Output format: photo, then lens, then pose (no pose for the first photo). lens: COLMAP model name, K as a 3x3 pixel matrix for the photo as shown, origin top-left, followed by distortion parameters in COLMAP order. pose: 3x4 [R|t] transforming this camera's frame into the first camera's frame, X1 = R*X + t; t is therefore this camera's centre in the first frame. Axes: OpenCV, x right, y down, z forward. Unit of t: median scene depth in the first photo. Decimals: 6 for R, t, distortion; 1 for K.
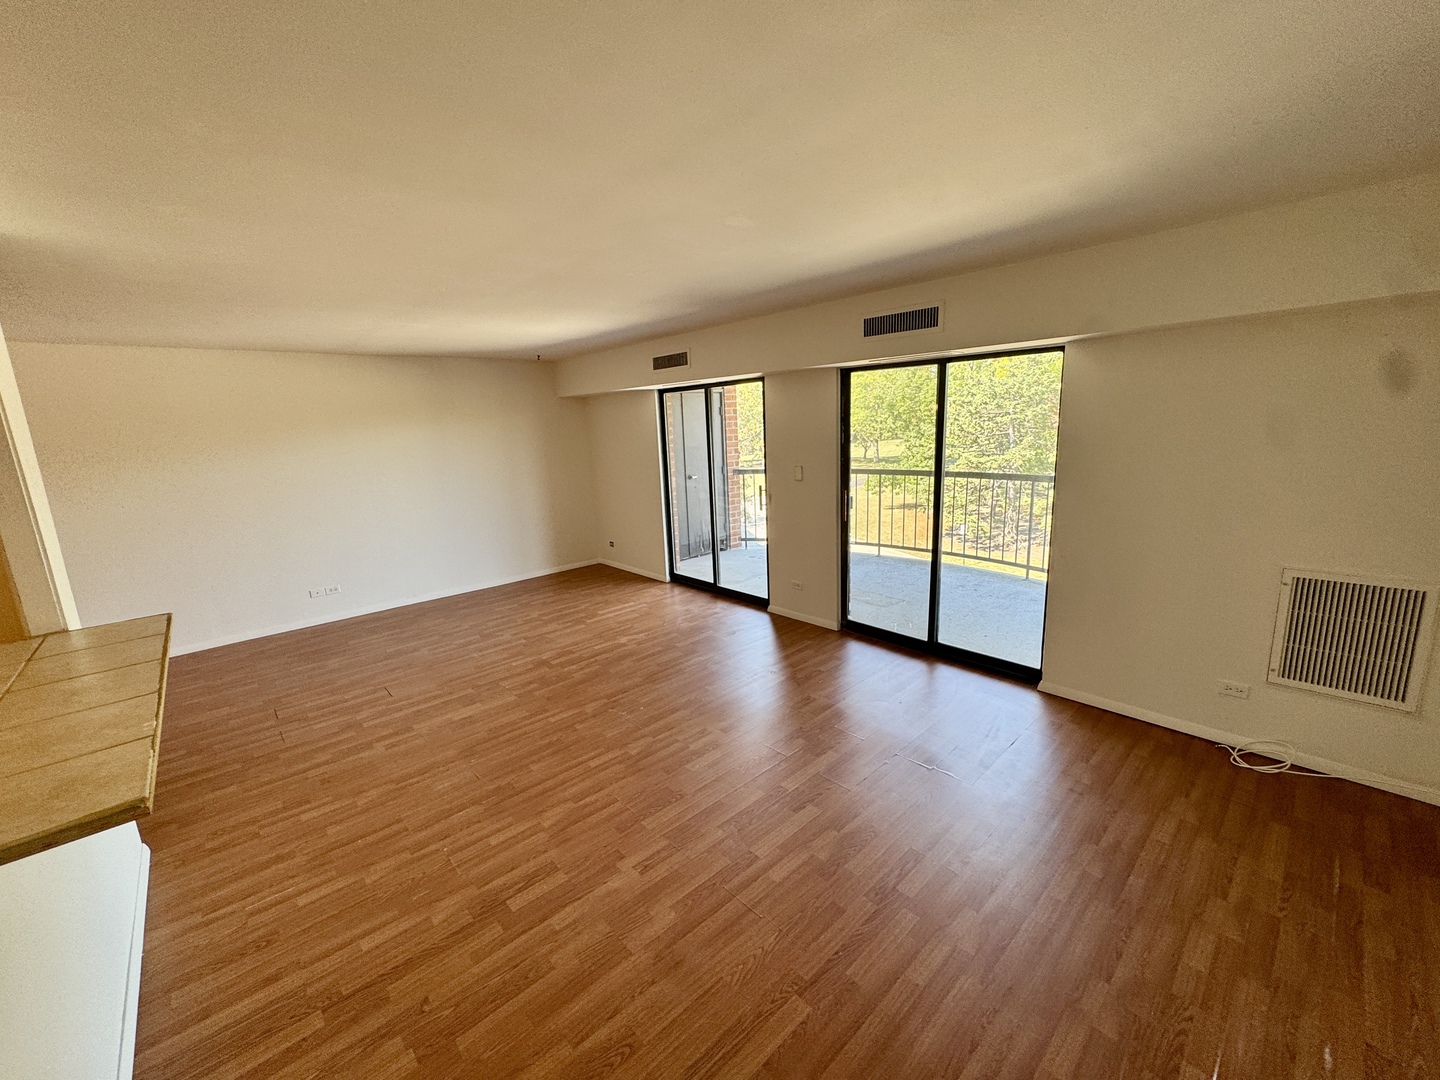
lens RADIAL K [[575.0, 0, 729.6], [0, 575.0, 545.4], [0, 0, 1]] dist [0.001387, 0.000107]
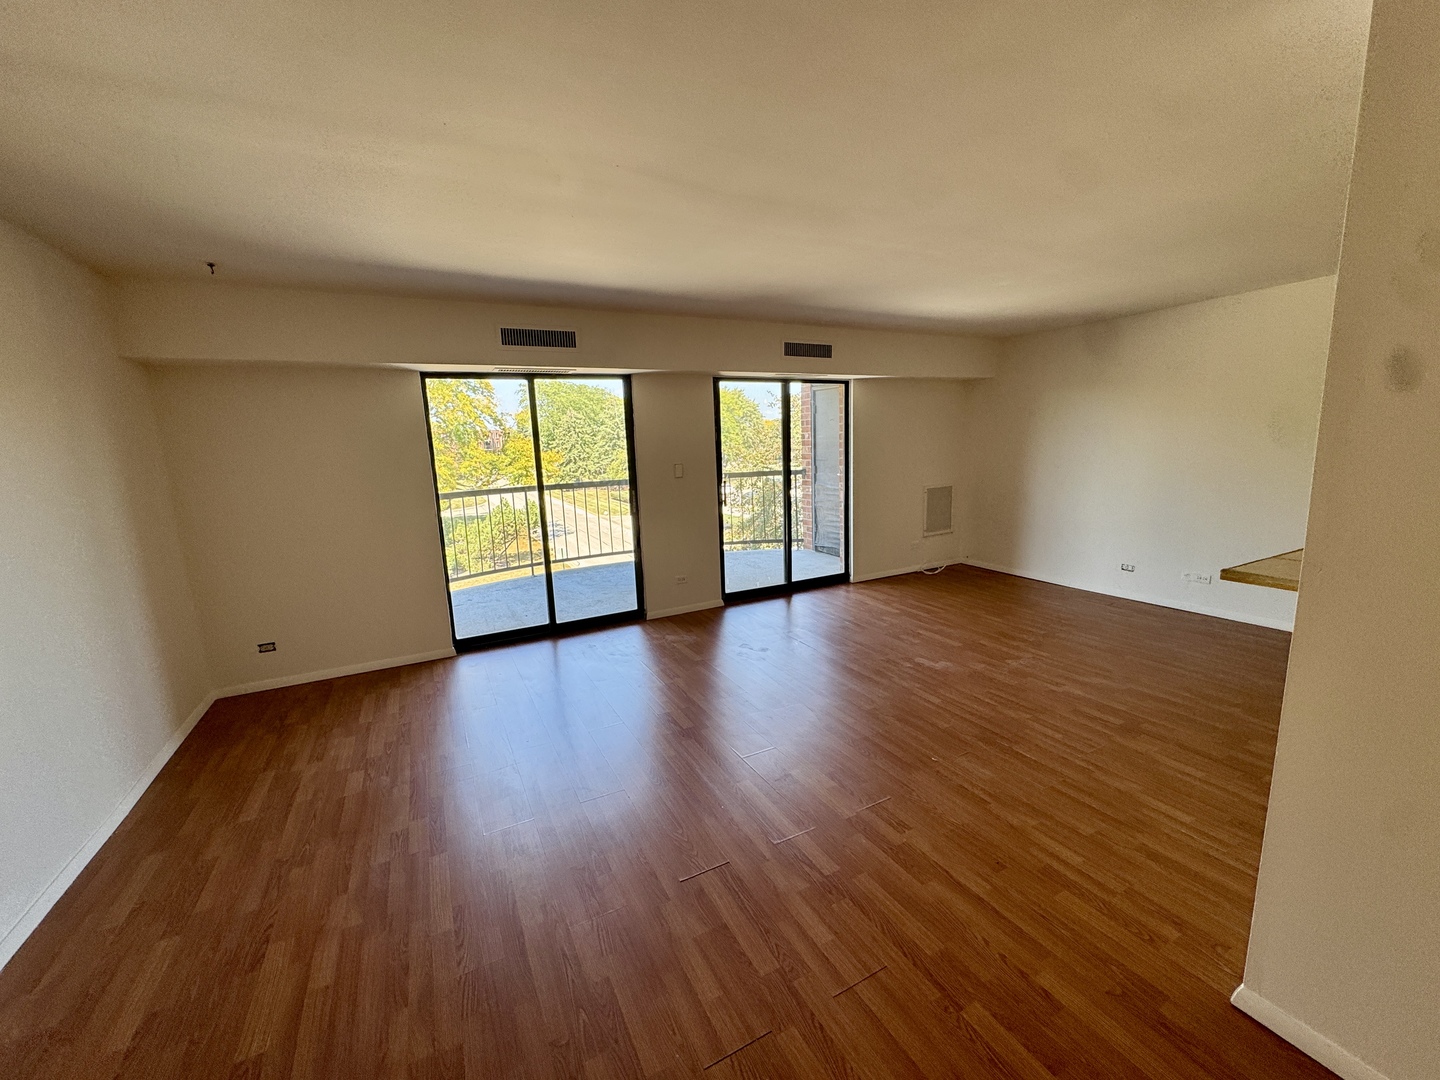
lens RADIAL K [[575.0, 0, 717.6], [0, 575.0, 540.3], [0, 0, 1]] dist [0.001387, 0.000107]
pose [[0.269778, -0.141078, 0.952532, -1.169211], [0.225290, 0.971001, 0.080006, -0.091368], [-0.936197, 0.193012, 0.293739, 0.861661]]
